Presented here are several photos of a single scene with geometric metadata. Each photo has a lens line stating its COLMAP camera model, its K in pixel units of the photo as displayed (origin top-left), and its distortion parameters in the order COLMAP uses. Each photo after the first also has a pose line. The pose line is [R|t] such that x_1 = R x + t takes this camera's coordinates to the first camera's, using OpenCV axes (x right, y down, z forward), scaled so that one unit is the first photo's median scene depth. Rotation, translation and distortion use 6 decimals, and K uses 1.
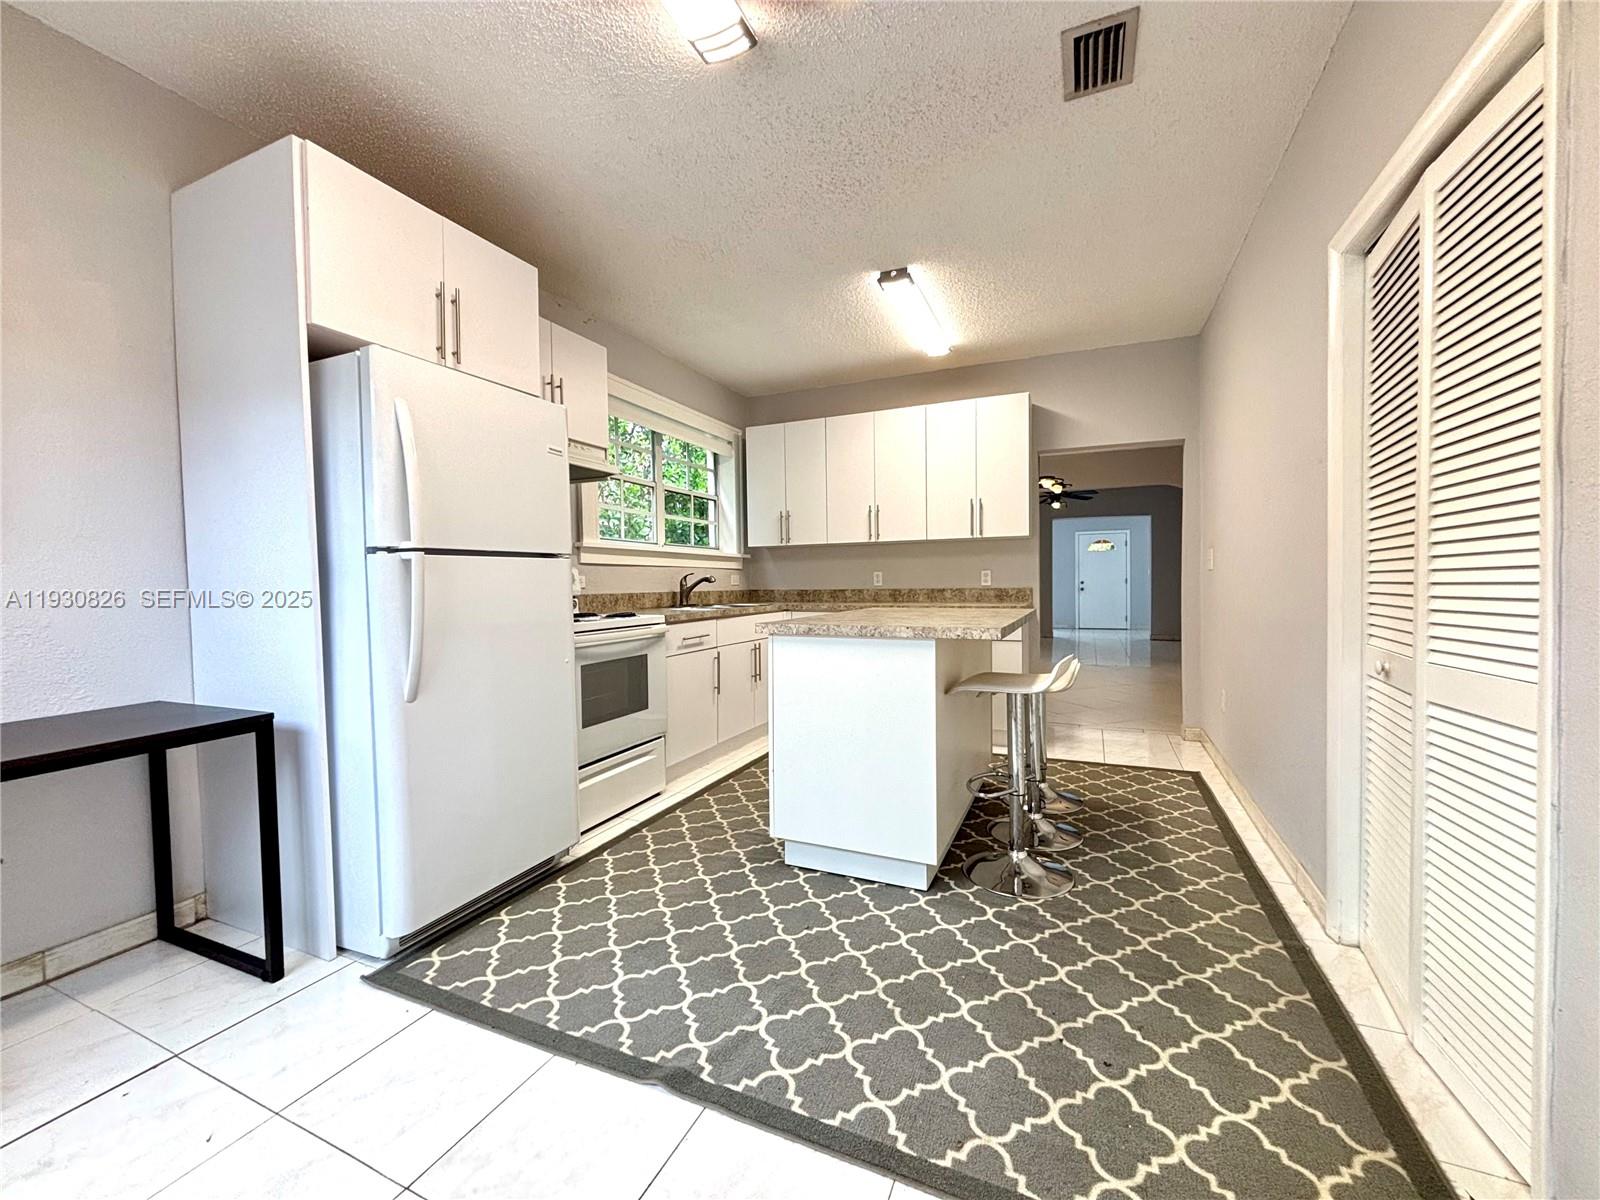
lens RADIAL K [[651.4, 0, 796.5], [0, 651.4, 589.7], [0, 0, 1]] dist [0.007637, -0.000086]
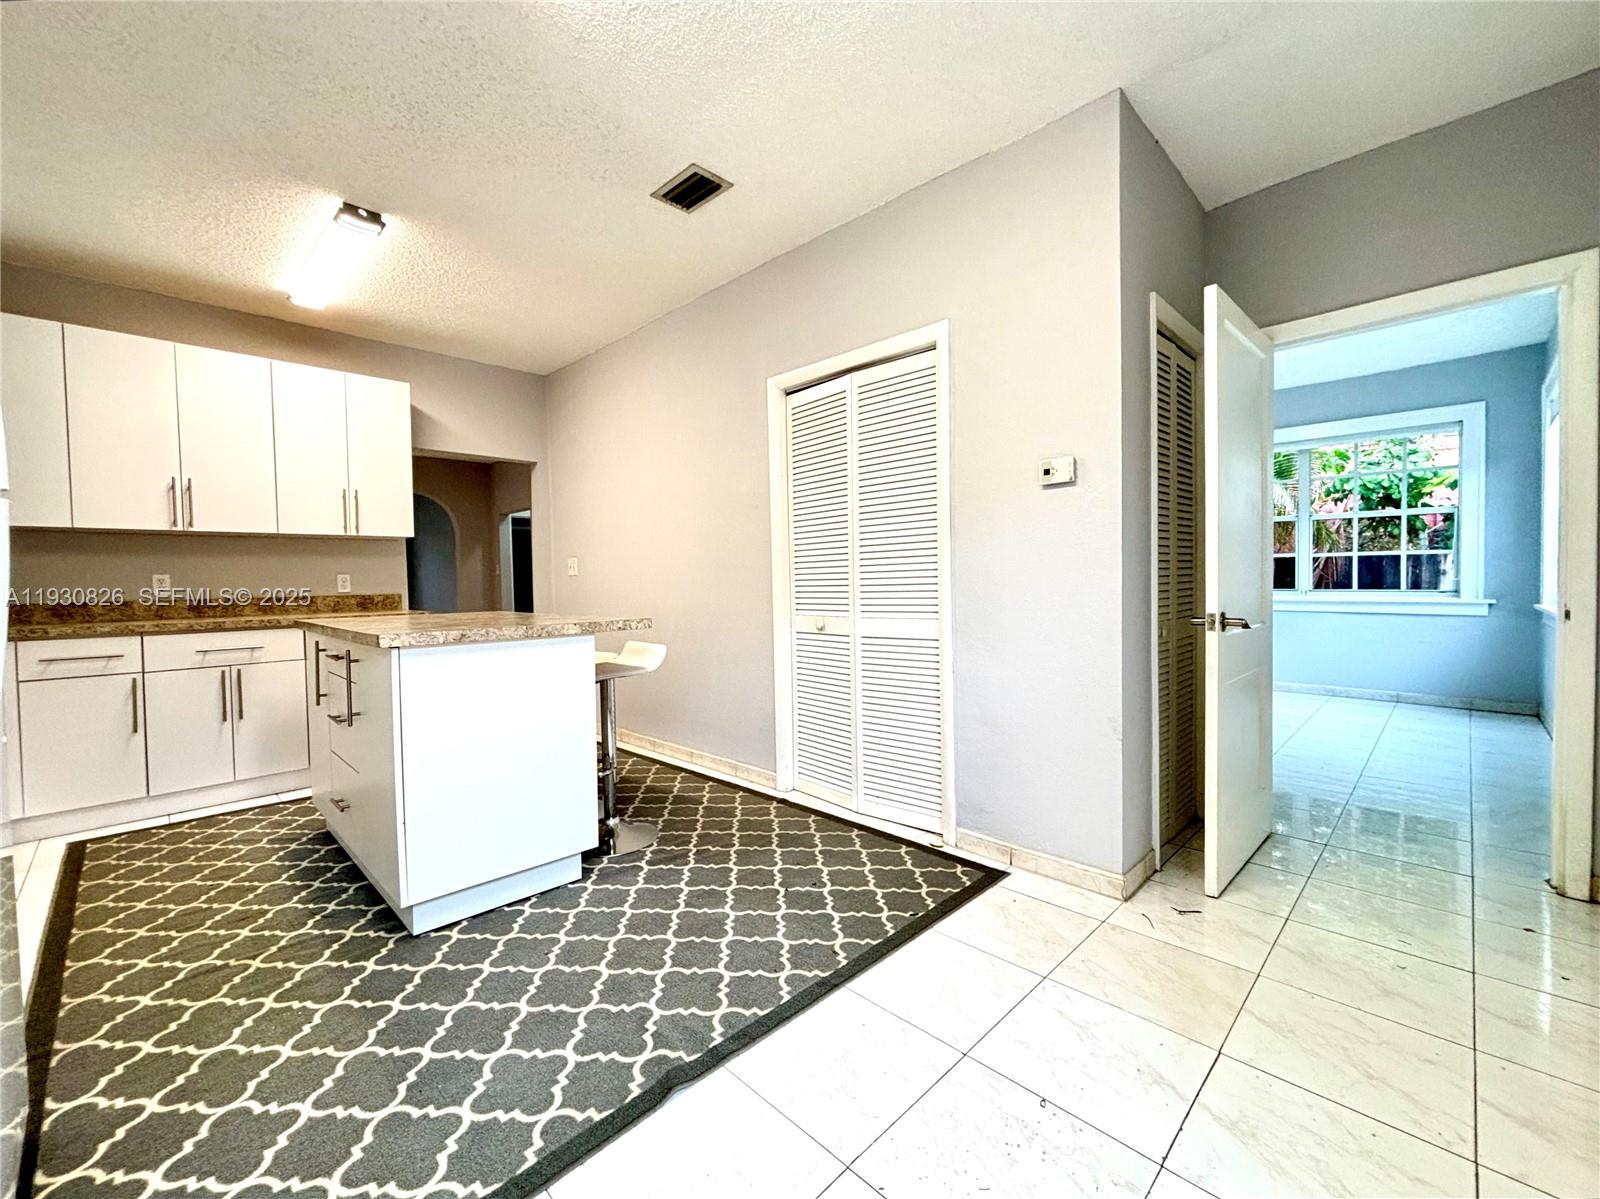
lens RADIAL K [[666.9, 0, 800.0], [0, 666.9, 599.5], [0, 0, 1]] dist [-0.044433, 0.017046]
pose [[0.344255, -0.021121, 0.938639, -0.557435], [0.023547, 0.999627, 0.013857, 0.009343], [-0.938581, 0.017332, 0.344624, 0.257547]]
